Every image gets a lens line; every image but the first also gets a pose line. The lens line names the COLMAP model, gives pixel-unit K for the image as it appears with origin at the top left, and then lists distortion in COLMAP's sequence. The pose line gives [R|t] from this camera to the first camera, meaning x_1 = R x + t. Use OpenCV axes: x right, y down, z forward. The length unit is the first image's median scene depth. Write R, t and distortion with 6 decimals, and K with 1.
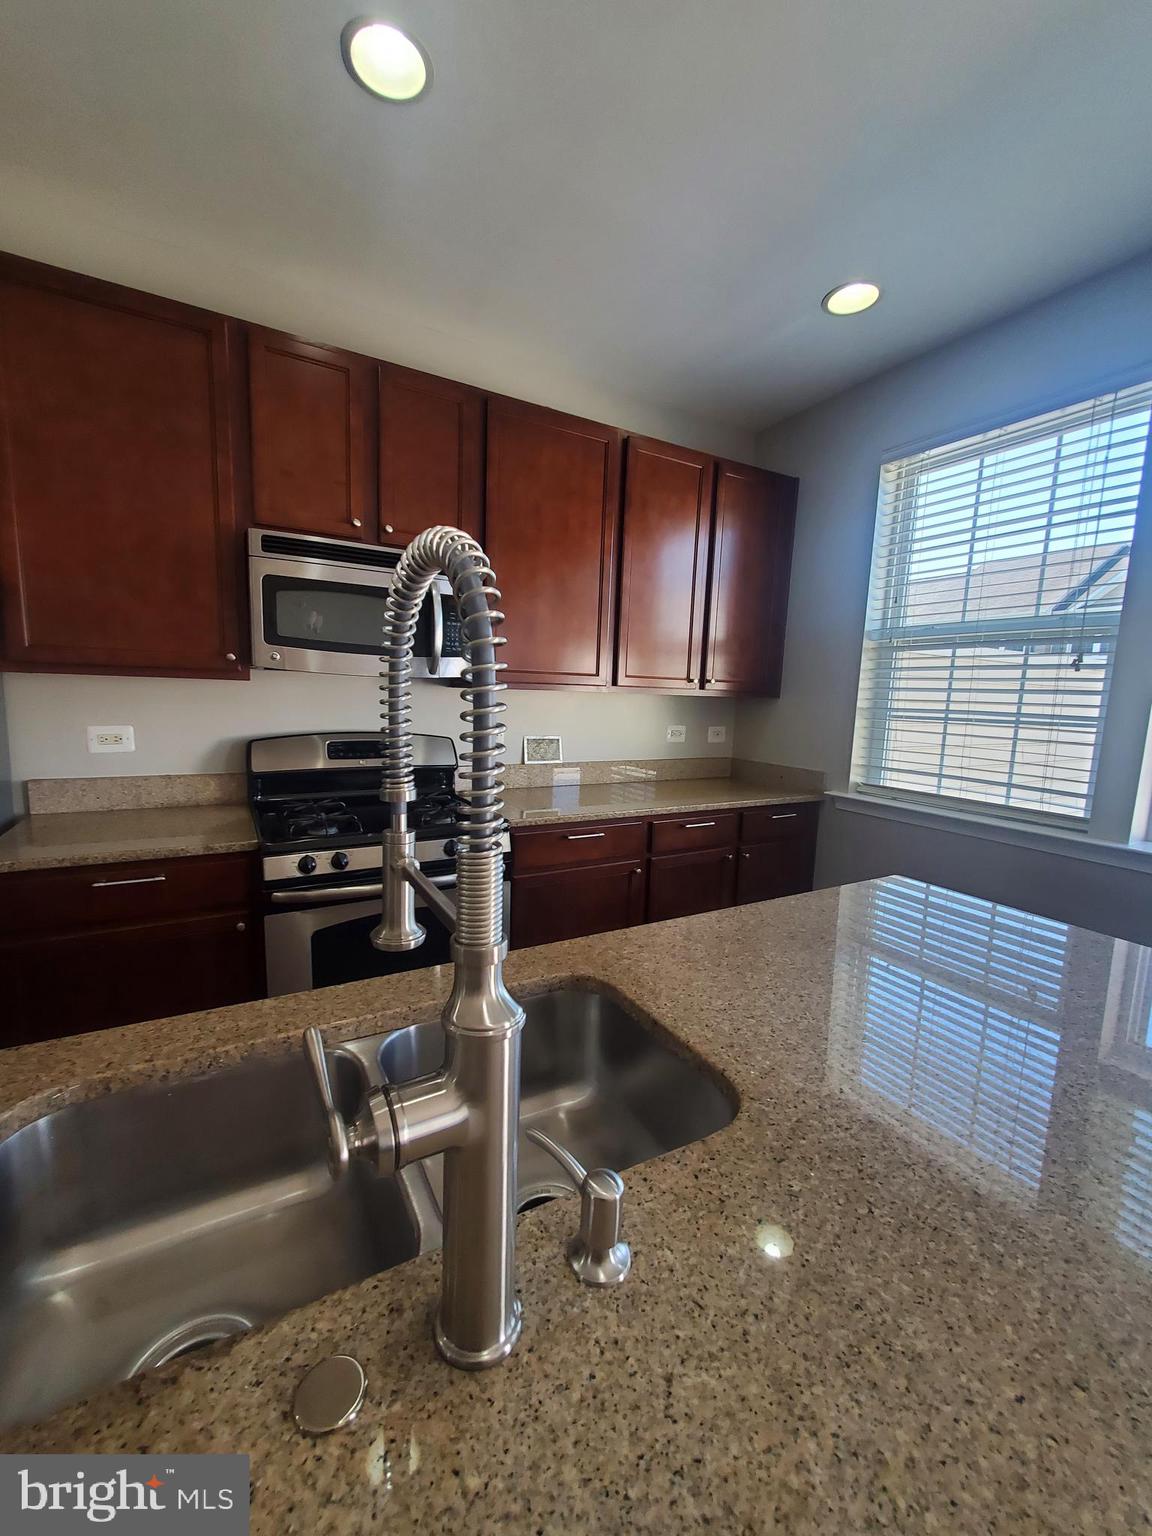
lens RADIAL K [[609.4, 0, 562.2], [0, 609.4, 773.4], [0, 0, 1]] dist [0.004483, -0.000337]
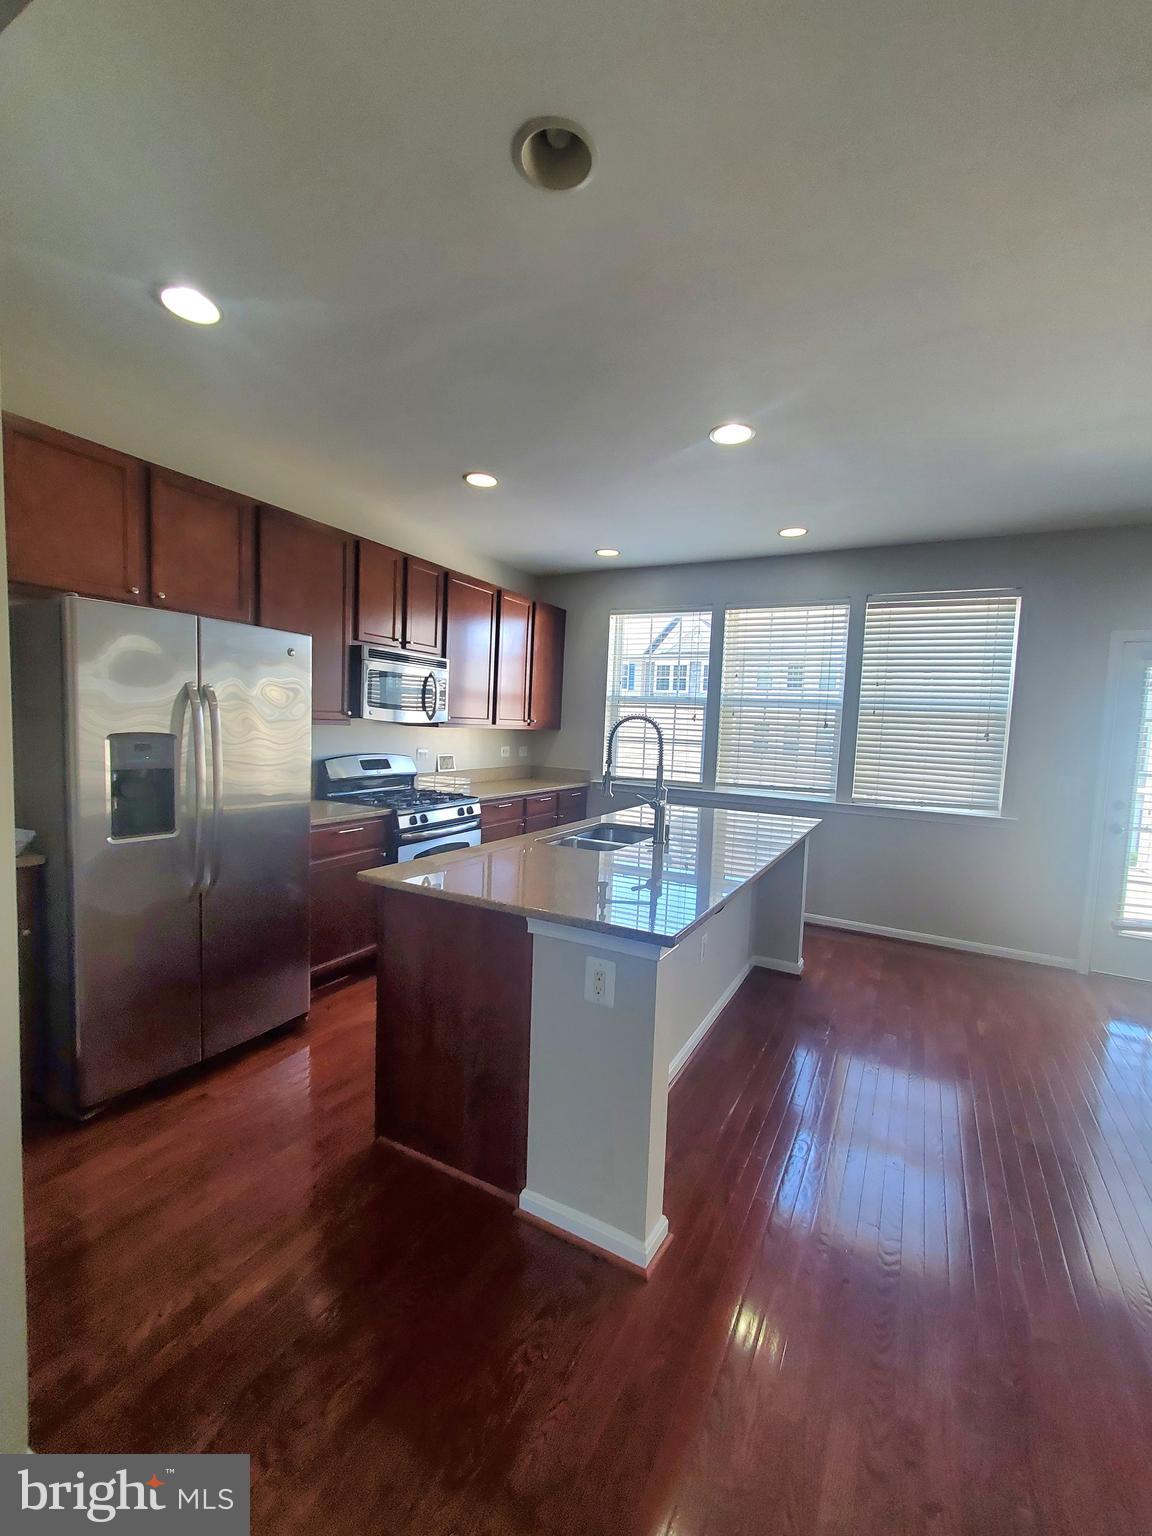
lens RADIAL K [[609.4, 0, 582.4], [0, 609.4, 771.0], [0, 0, 1]] dist [0.004483, -0.000337]
pose [[0.841167, -0.038294, 0.539418, -0.686355], [0.058042, 0.998121, -0.019654, 0.041175], [-0.537651, 0.047841, 0.841809, -0.644328]]
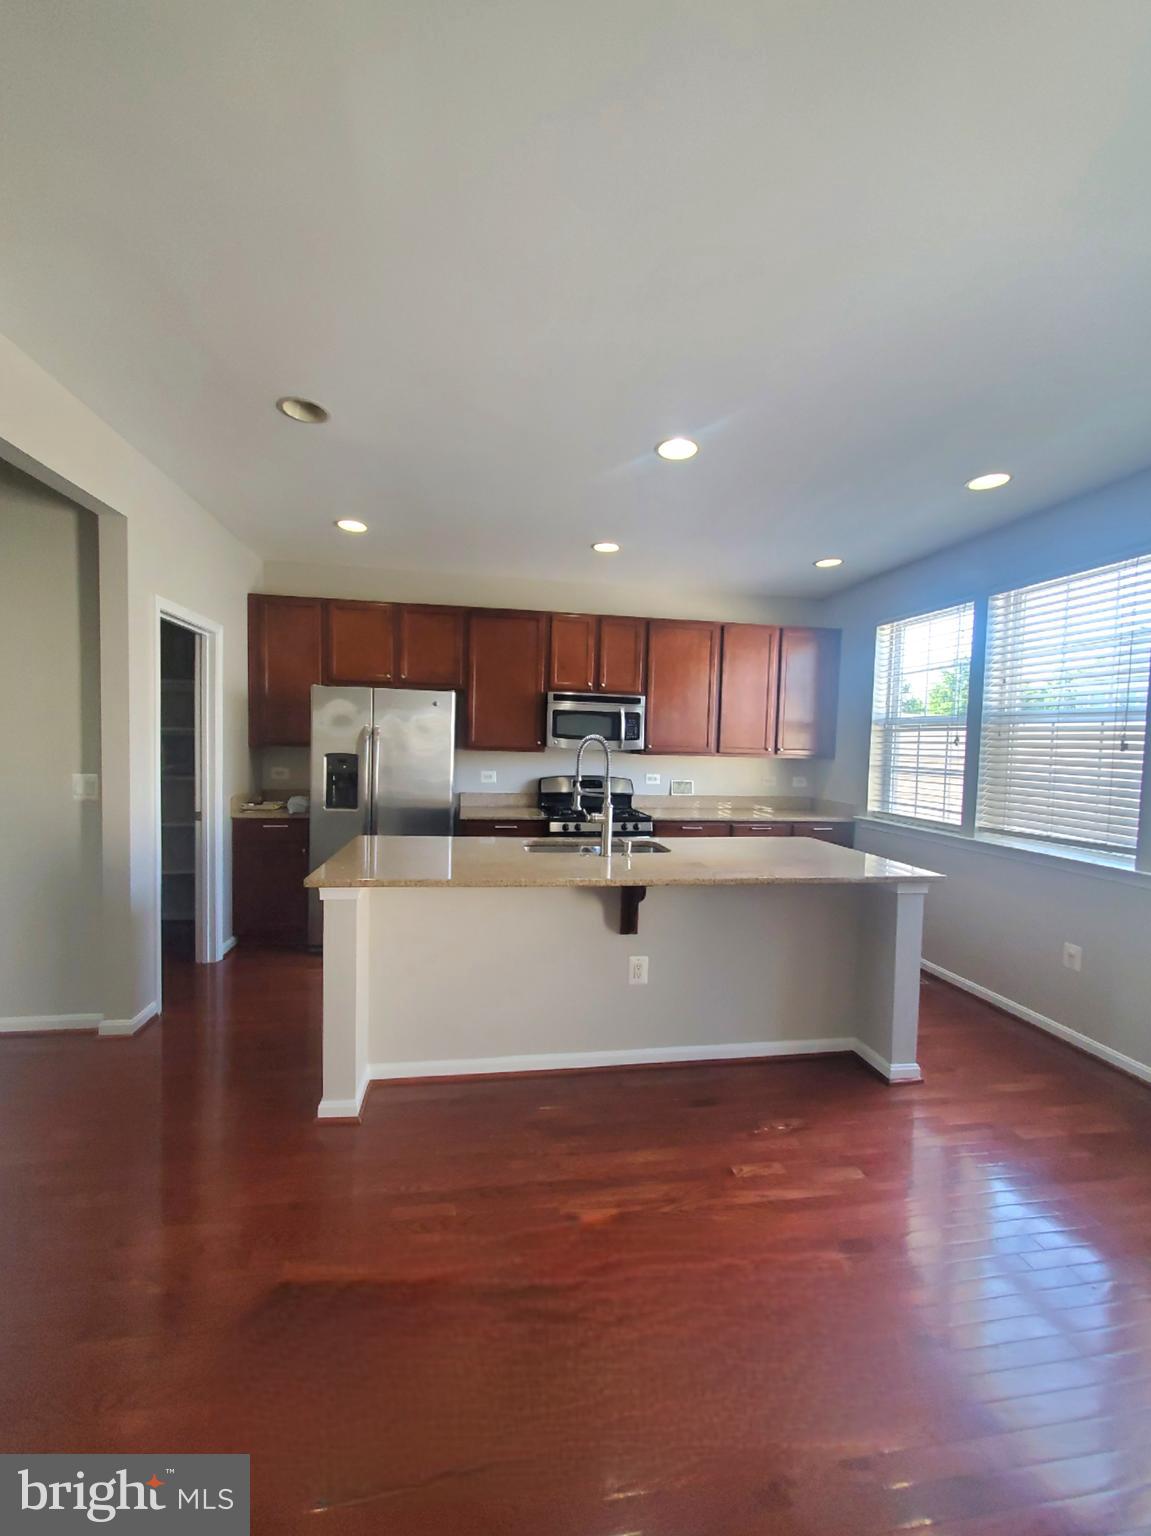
lens RADIAL K [[609.4, 0, 580.6], [0, 609.4, 778.3], [0, 0, 1]] dist [0.004483, -0.000337]
pose [[0.950731, 0.011047, -0.309820, 0.270406], [-0.038156, 0.995936, -0.081578, 0.102923], [0.307660, 0.089381, 0.947289, -0.901171]]
